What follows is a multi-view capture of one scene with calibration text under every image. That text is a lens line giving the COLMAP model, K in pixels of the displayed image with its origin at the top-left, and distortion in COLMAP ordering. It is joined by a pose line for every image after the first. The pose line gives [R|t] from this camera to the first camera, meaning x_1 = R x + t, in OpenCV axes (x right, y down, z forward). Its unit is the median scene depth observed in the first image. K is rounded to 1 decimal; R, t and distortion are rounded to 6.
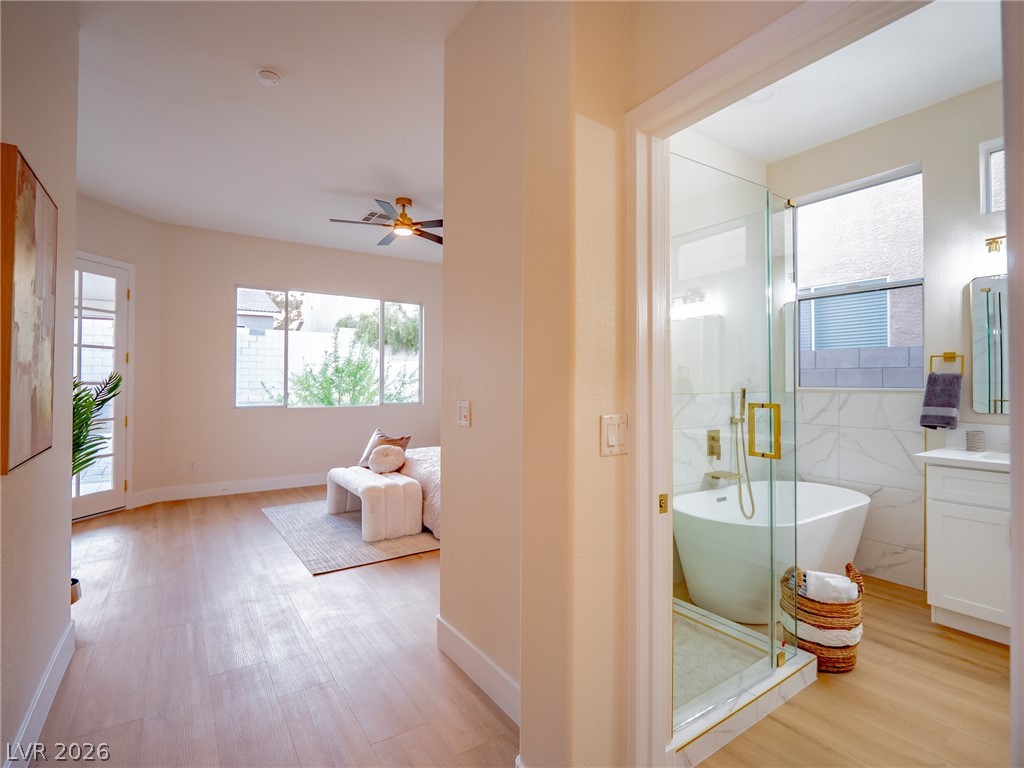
lens RADIAL K [[497.5, 0, 515.2], [0, 497.5, 377.5], [0, 0, 1]] dist [-0.004842, -0.007243]
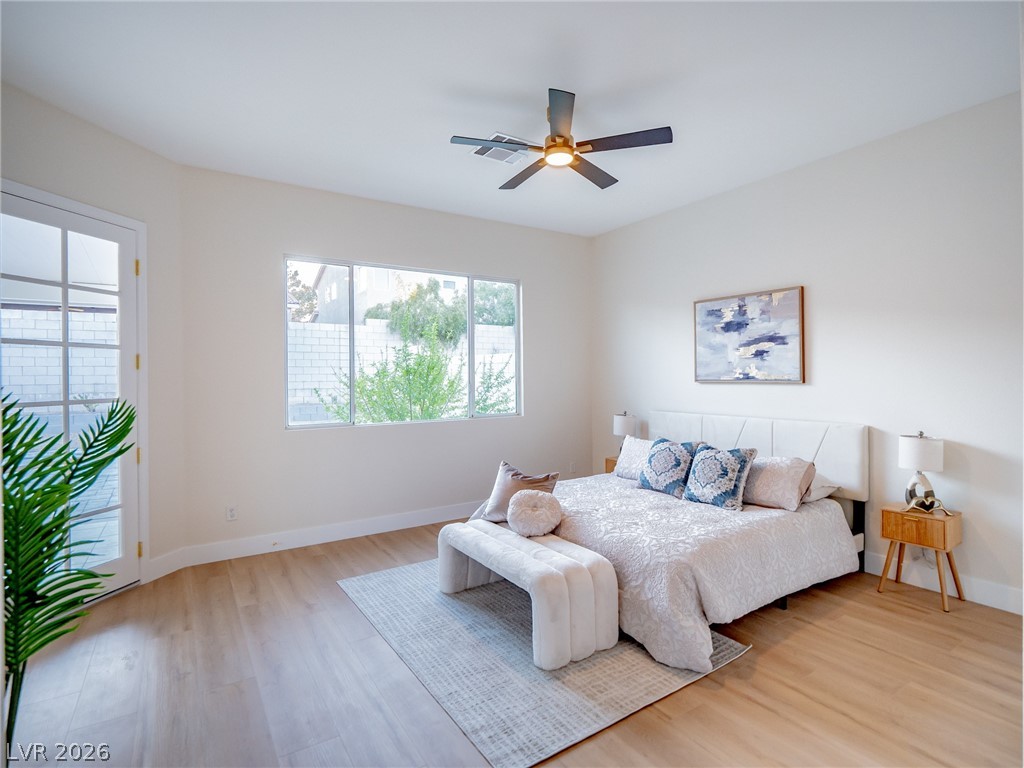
lens RADIAL K [[516.1, 0, 512.0], [0, 516.1, 377.2], [0, 0, 1]] dist [-0.009958, -0.000838]
pose [[0.999525, -0.011353, -0.028640, -0.265679], [0.011746, 0.999839, 0.013578, -0.022416], [0.028481, -0.013908, 0.999498, 0.328506]]
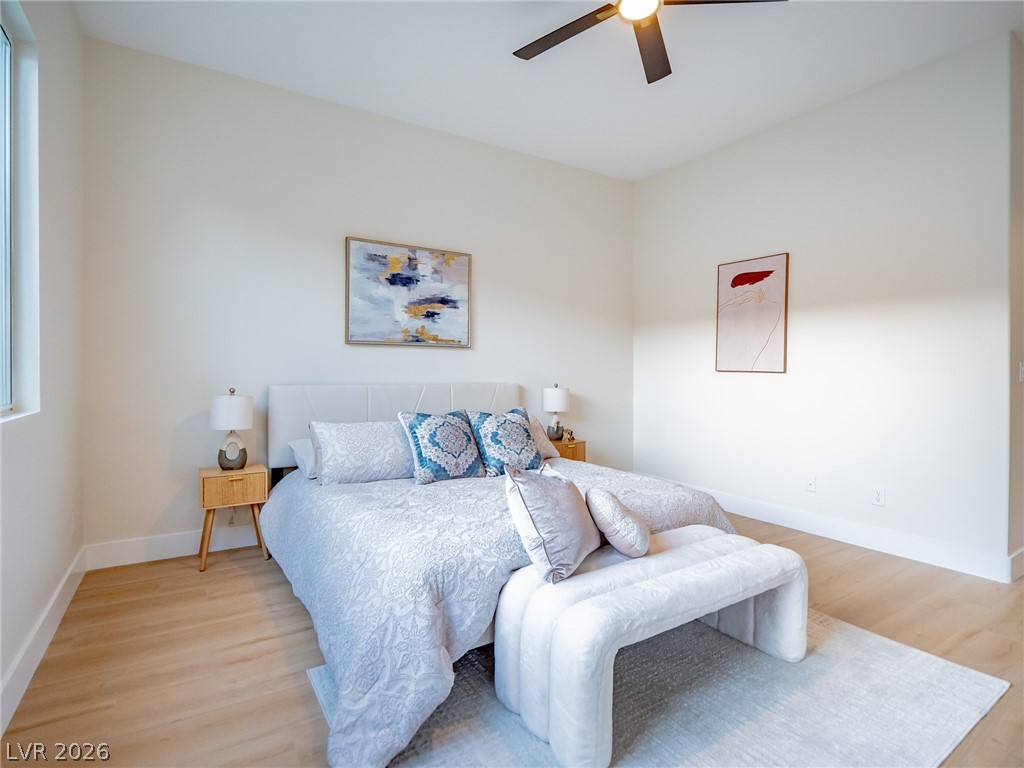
lens RADIAL K [[516.1, 0, 512.0], [0, 516.1, 377.2], [0, 0, 1]] dist [-0.009958, -0.000838]
pose [[0.042832, -0.020100, 0.998880, -0.695090], [-0.018180, 0.999616, 0.020894, 0.035332], [-0.998917, -0.019055, 0.042451, 1.072208]]
